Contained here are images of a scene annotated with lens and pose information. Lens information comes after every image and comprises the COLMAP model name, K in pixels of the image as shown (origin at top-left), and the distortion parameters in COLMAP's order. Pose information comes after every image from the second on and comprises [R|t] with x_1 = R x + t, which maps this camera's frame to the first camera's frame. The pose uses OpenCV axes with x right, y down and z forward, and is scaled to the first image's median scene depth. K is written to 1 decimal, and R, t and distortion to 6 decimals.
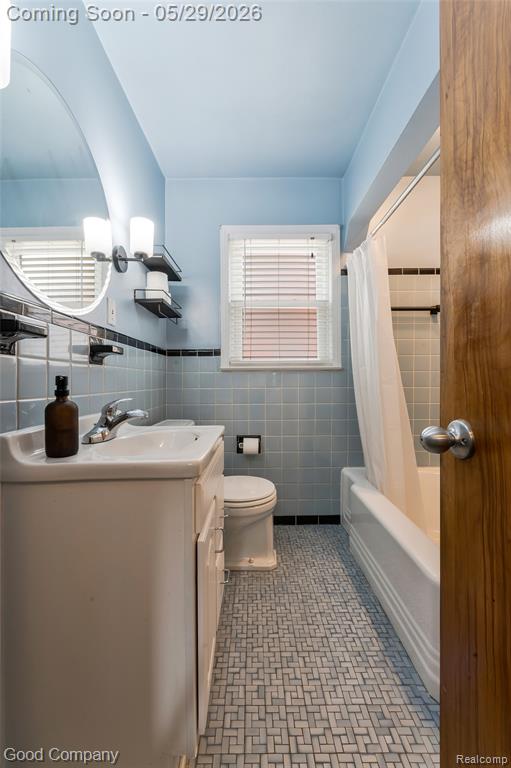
lens RADIAL K [[306.1, 0, 251.5], [0, 306.1, 382.5], [0, 0, 1]] dist [0.008885, 0.000208]
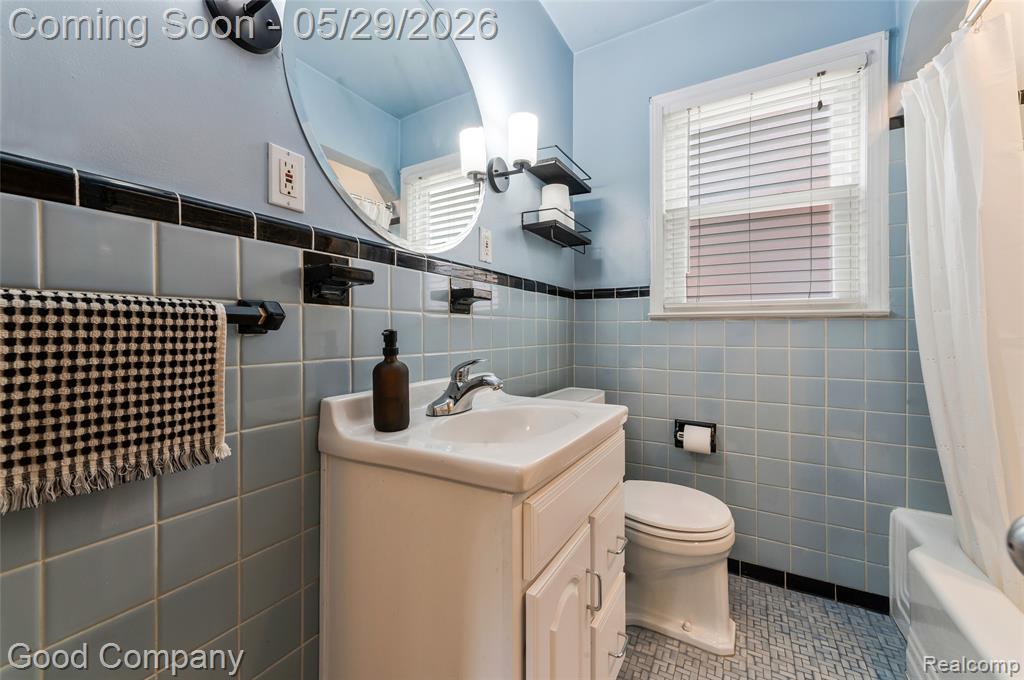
lens RADIAL K [[408.1, 0, 514.6], [0, 408.1, 333.7], [0, 0, 1]] dist [0.008885, 0.000208]
pose [[0.873646, 0.011660, -0.486423, 0.084029], [-0.009964, 0.999932, 0.006074, -0.009948], [0.486460, -0.000460, 0.873702, 0.100513]]
